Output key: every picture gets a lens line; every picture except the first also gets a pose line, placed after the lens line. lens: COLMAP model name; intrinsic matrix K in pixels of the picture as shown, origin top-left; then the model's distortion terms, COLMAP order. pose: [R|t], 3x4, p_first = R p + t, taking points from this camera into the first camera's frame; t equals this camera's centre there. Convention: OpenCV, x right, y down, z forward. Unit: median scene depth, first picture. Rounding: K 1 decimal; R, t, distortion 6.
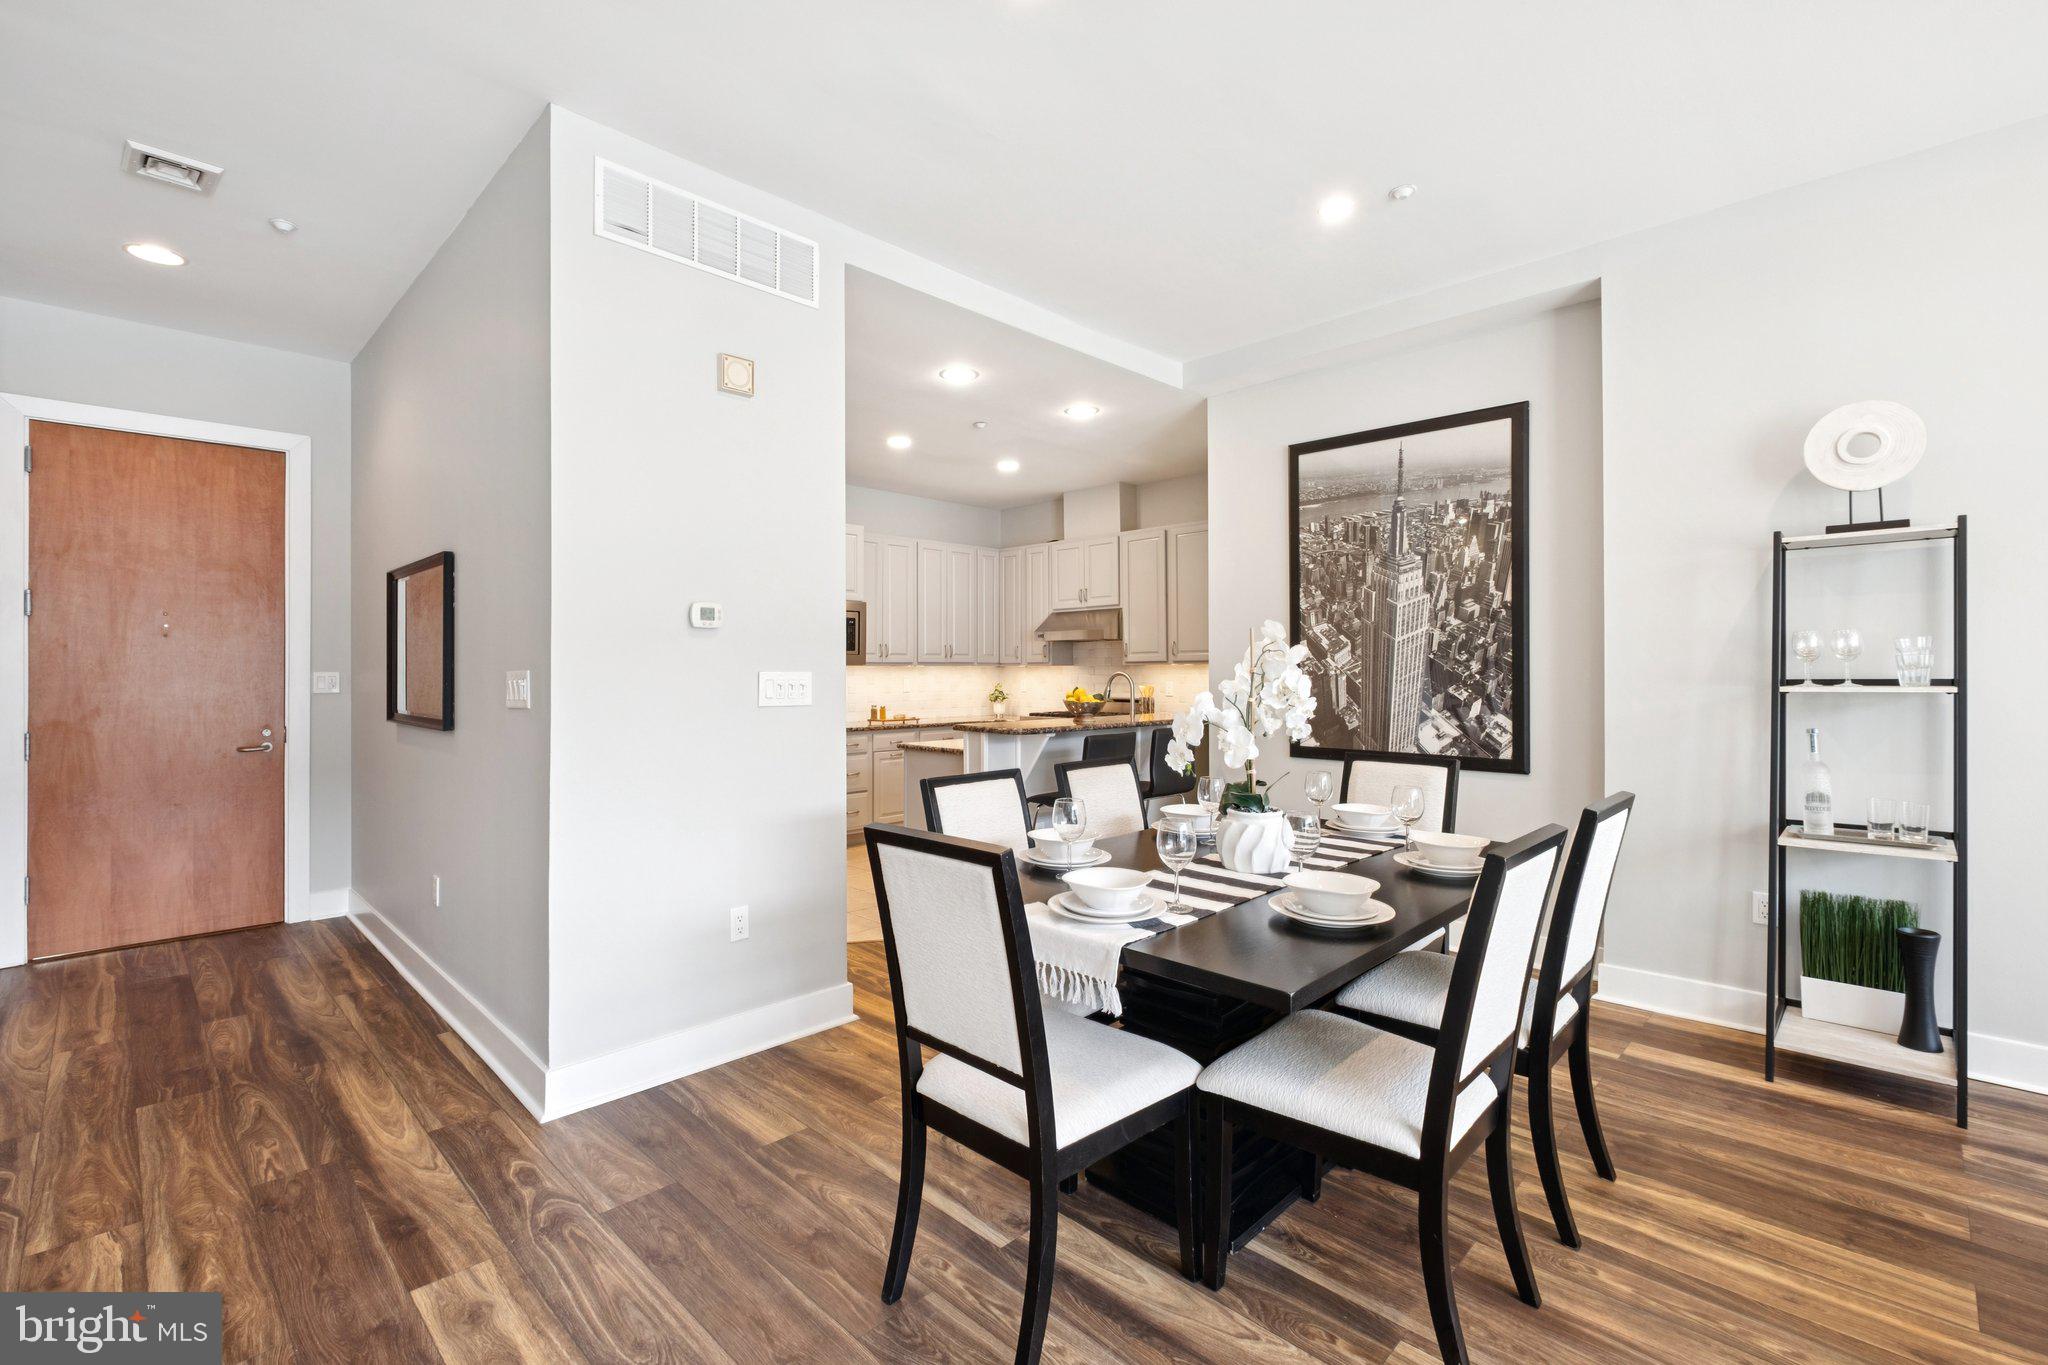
lens RADIAL K [[902.2, 0, 1028.4], [0, 902.2, 706.0], [0, 0, 1]] dist [-0.002193, -0.000415]
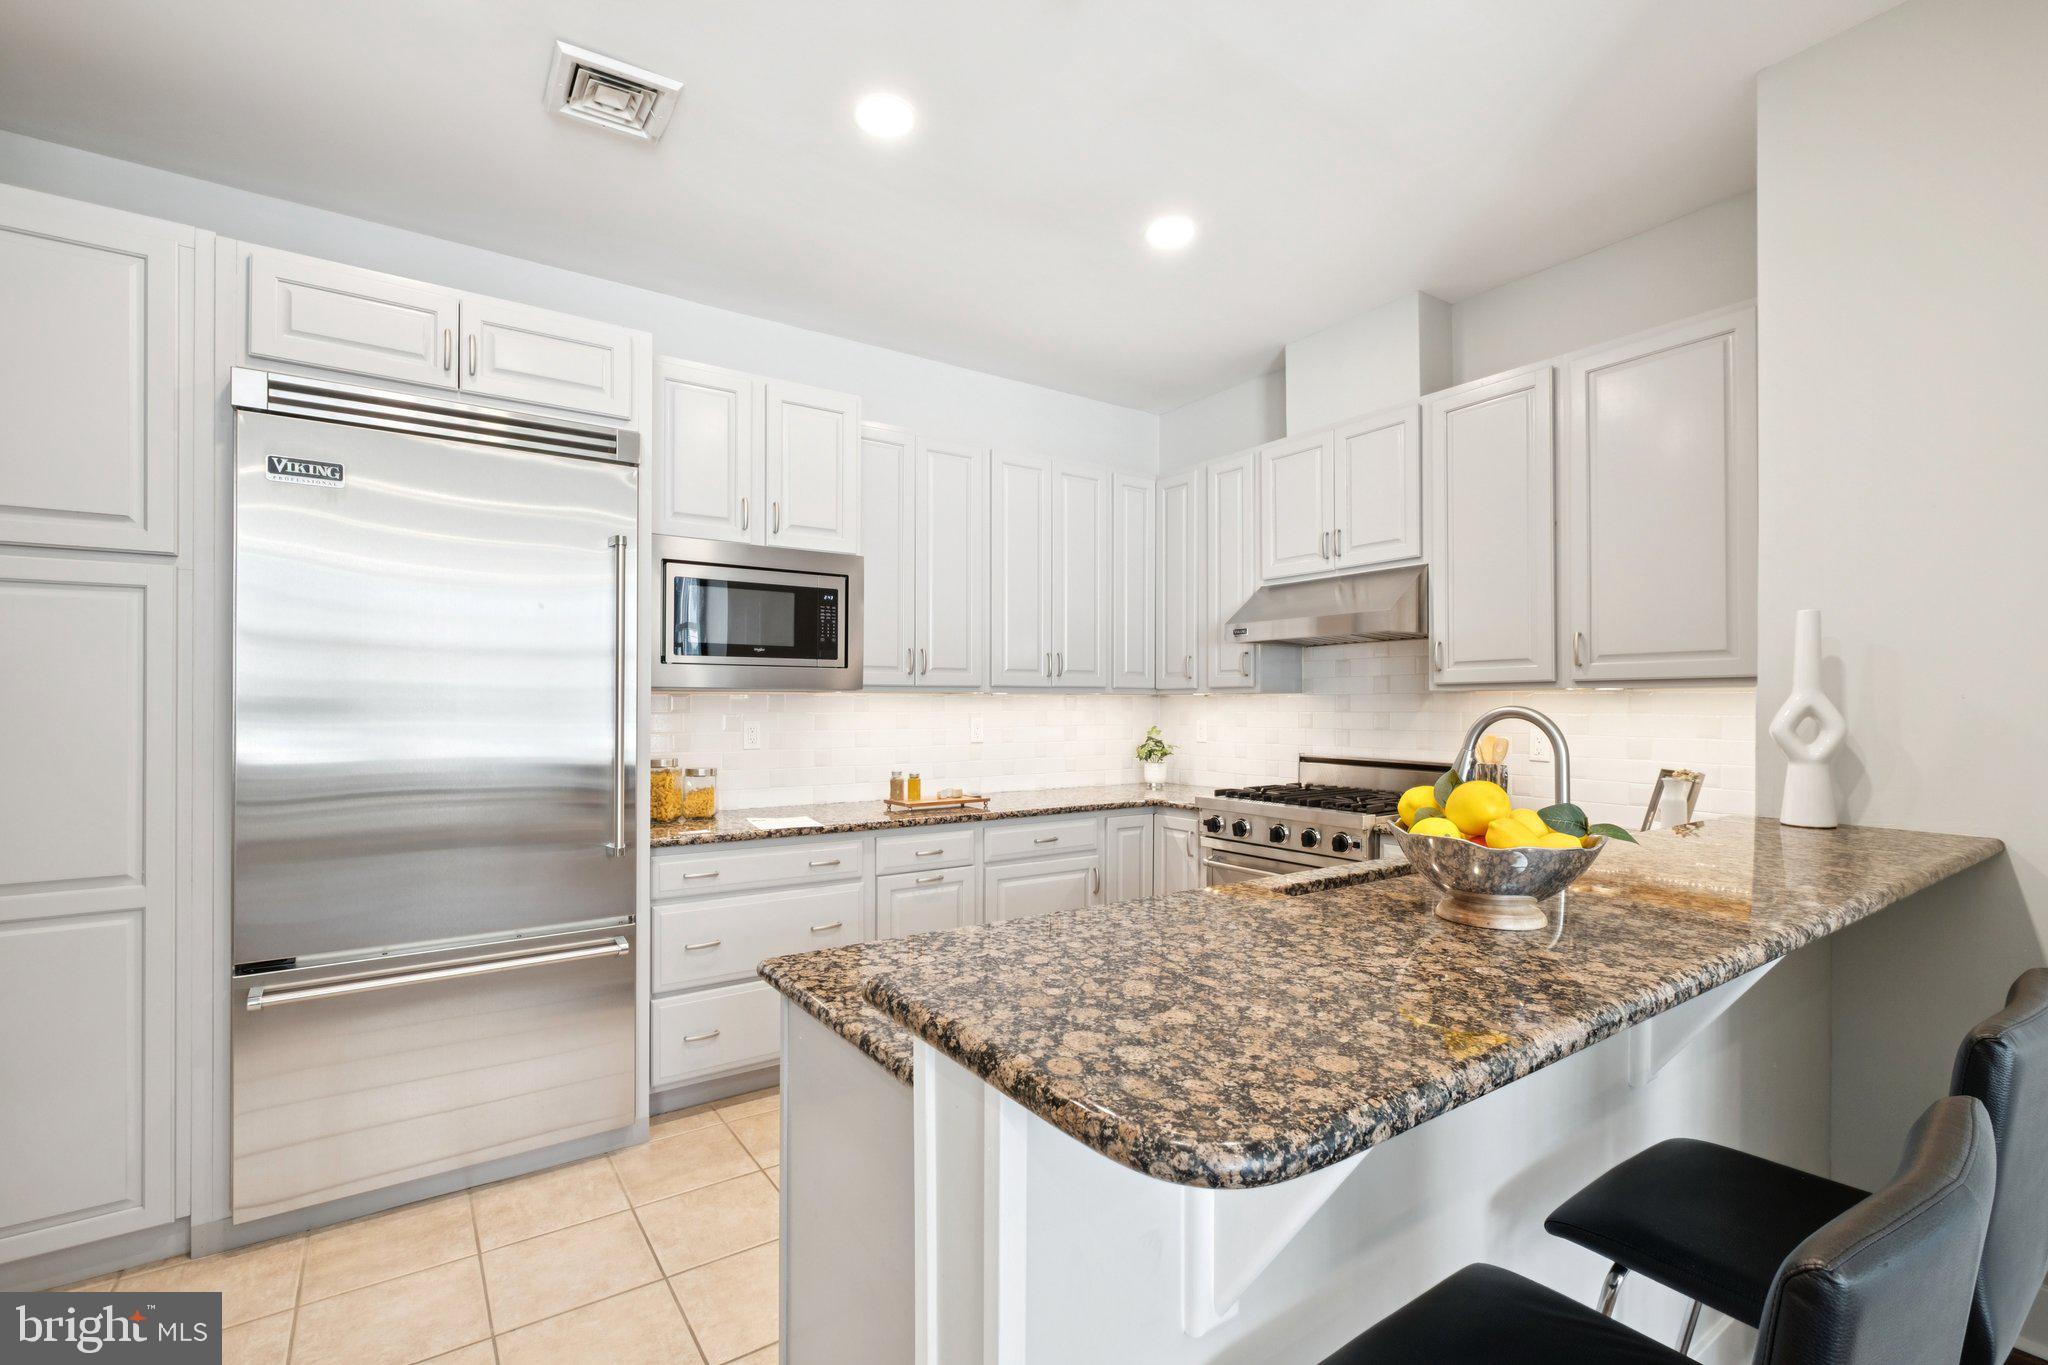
lens RADIAL K [[902.2, 0, 1028.4], [0, 902.2, 706.0], [0, 0, 1]] dist [-0.002193, -0.000415]
pose [[0.982077, 0.003120, -0.188457, -0.005913], [-0.009709, 0.999373, -0.034049, -0.020374], [0.188232, 0.035269, 0.981491, 0.510247]]
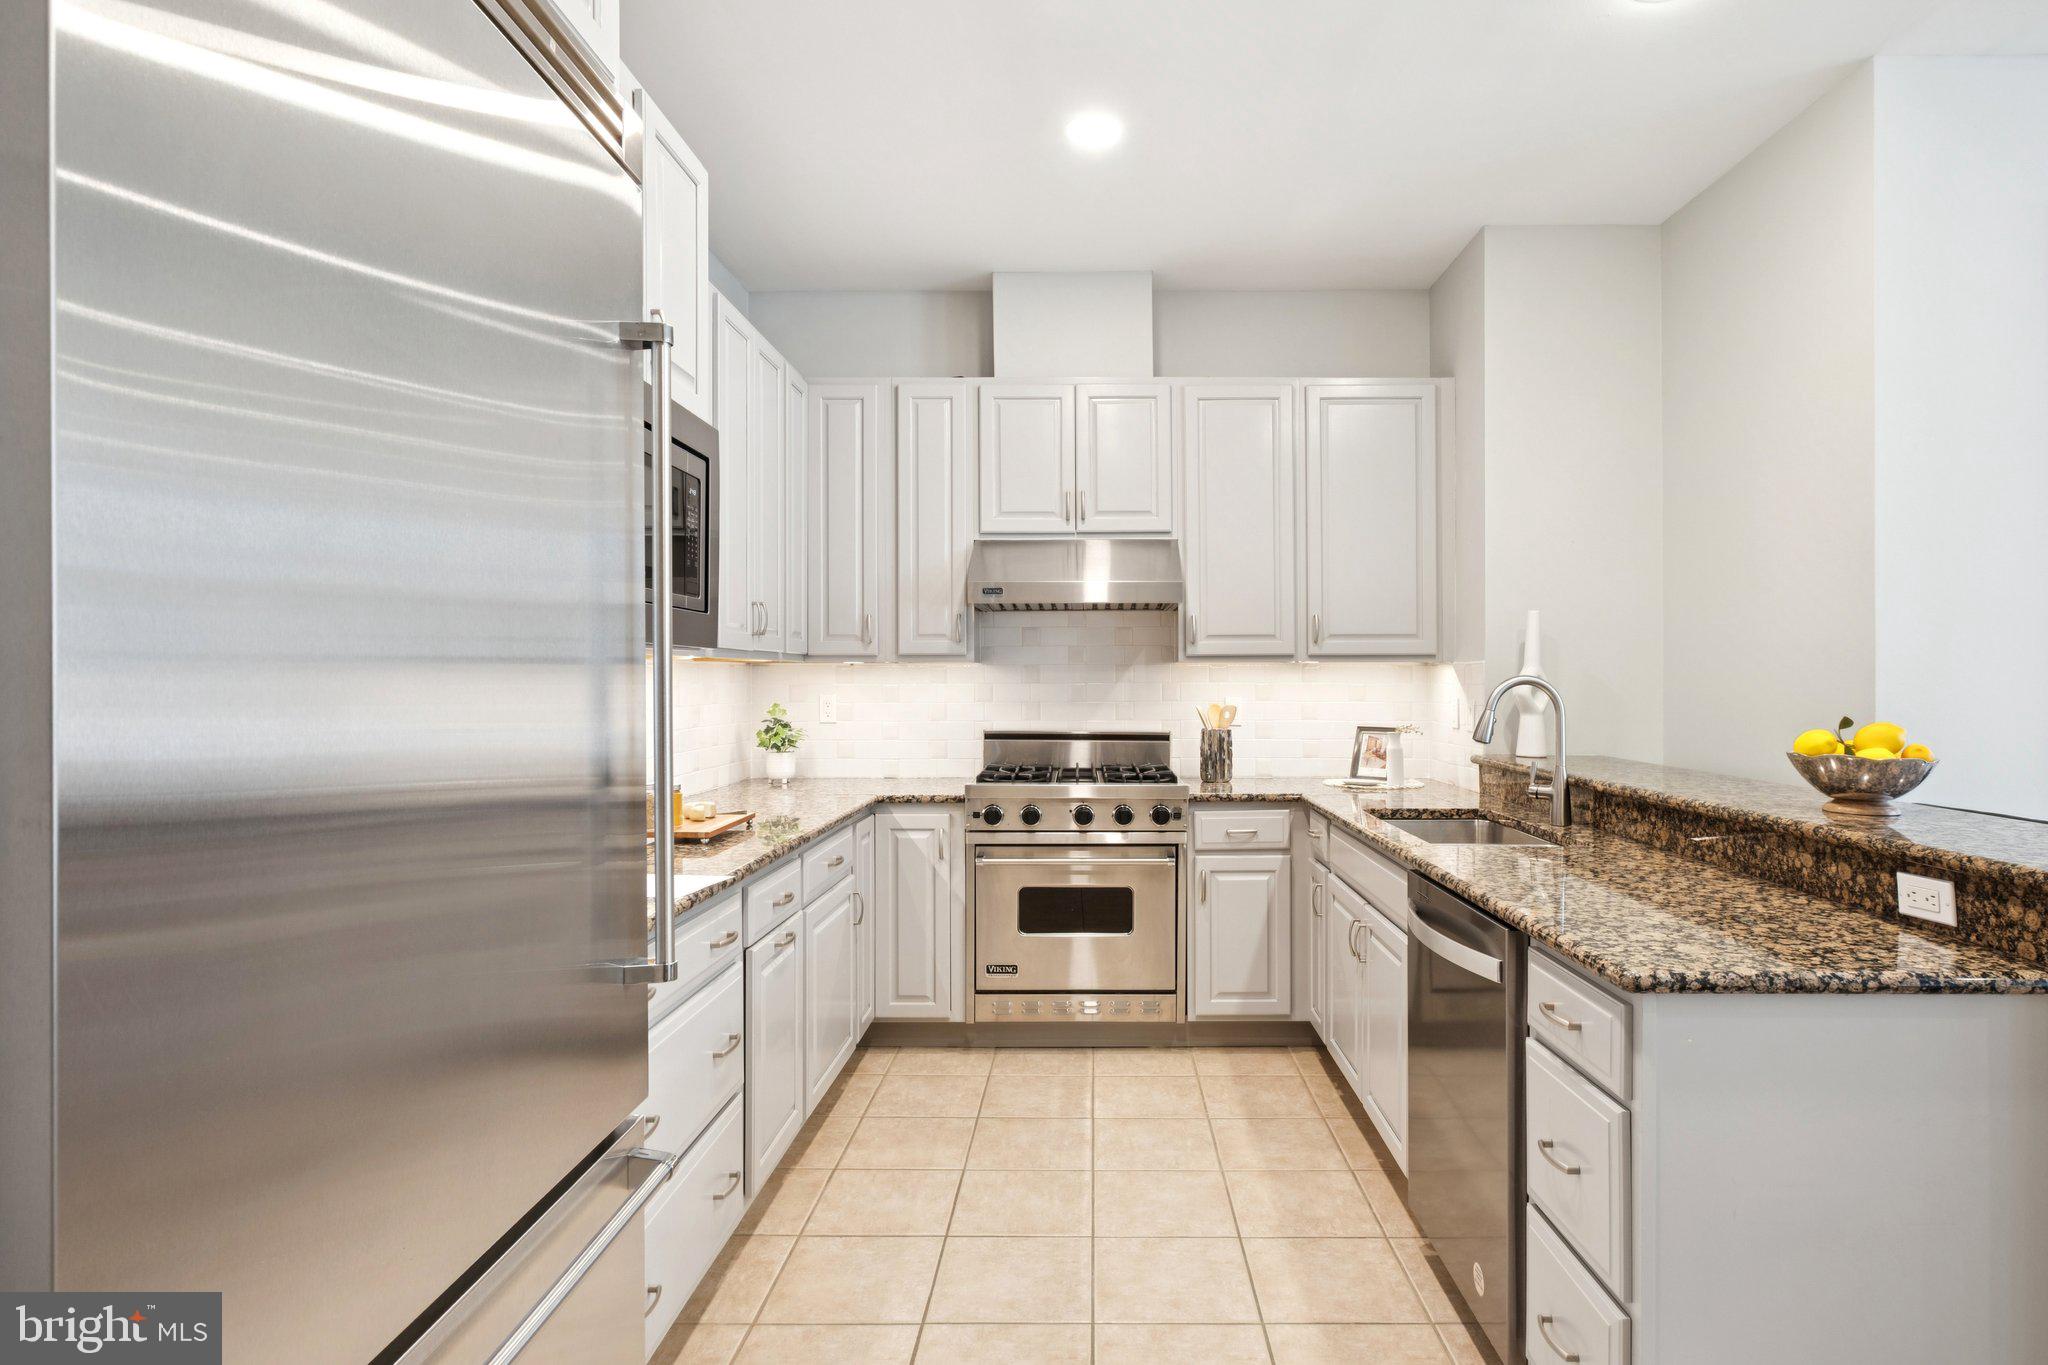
lens RADIAL K [[1084.2, 0, 1024.0], [0, 1084.2, 682.5], [0, 0, 1]] dist [0.001235, 0.000398]
pose [[0.719046, -0.000506, 0.694962, -0.335722], [0.025621, 0.999339, -0.025781, -0.021864], [-0.694490, 0.036344, 0.718584, 0.635600]]
